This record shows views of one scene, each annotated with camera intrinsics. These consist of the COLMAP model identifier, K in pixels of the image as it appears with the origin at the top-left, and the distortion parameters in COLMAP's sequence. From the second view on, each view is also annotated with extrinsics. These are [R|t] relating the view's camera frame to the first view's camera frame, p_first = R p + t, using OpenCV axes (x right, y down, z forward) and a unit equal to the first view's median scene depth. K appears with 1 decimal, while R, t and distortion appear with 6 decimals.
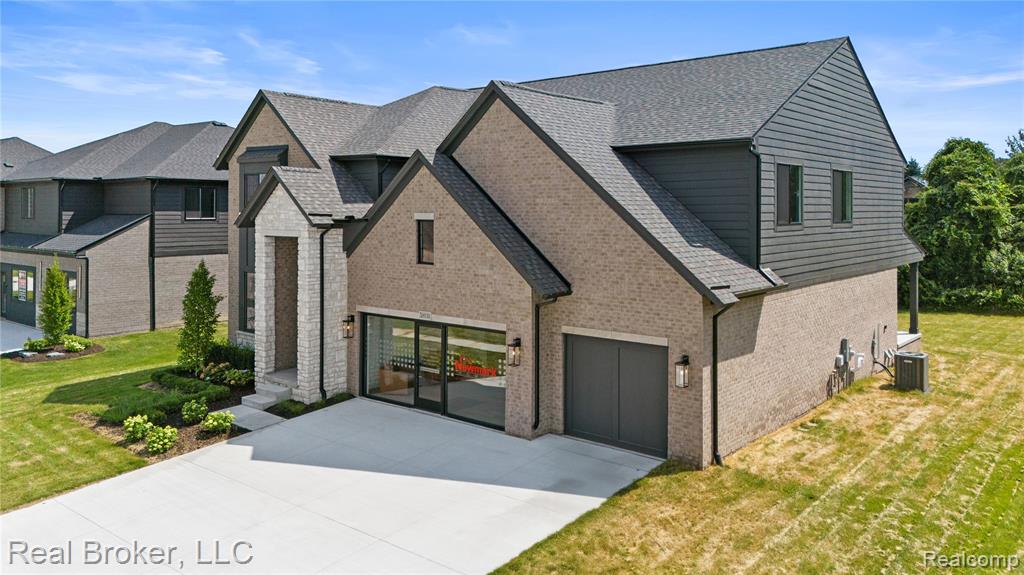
lens RADIAL K [[803.5, 0, 509.1], [0, 803.5, 206.3], [0, 0, 1]] dist [-0.004495, -0.002775]
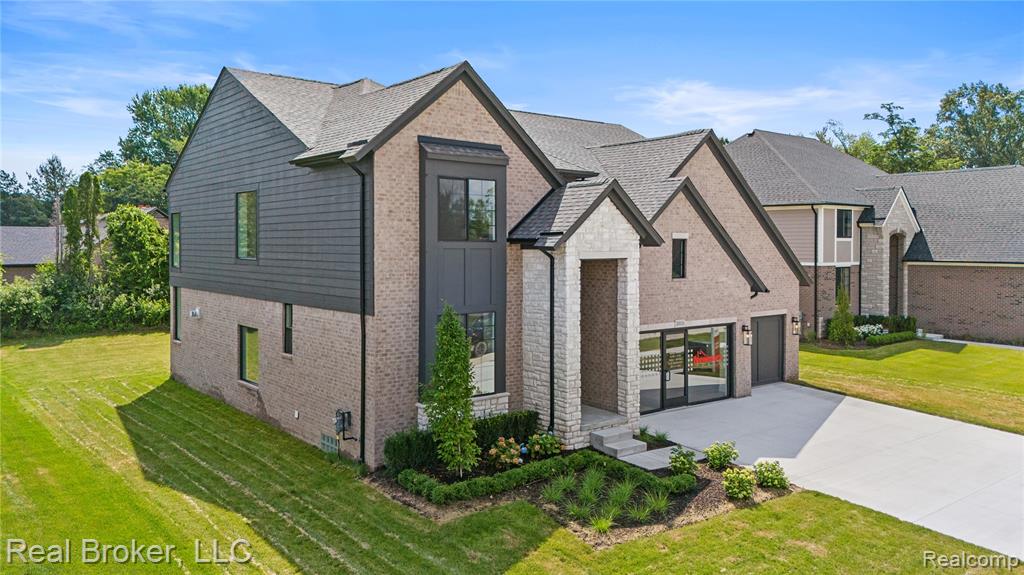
lens RADIAL K [[765.1, 0, 511.5], [0, 765.1, 247.9], [0, 0, 1]] dist [0.000904, 0.000027]
pose [[0.202146, -0.006922, 0.979331, -1.203738], [-0.002061, 0.999970, 0.007493, 0.021769], [-0.979353, -0.003533, 0.202126, 1.009664]]
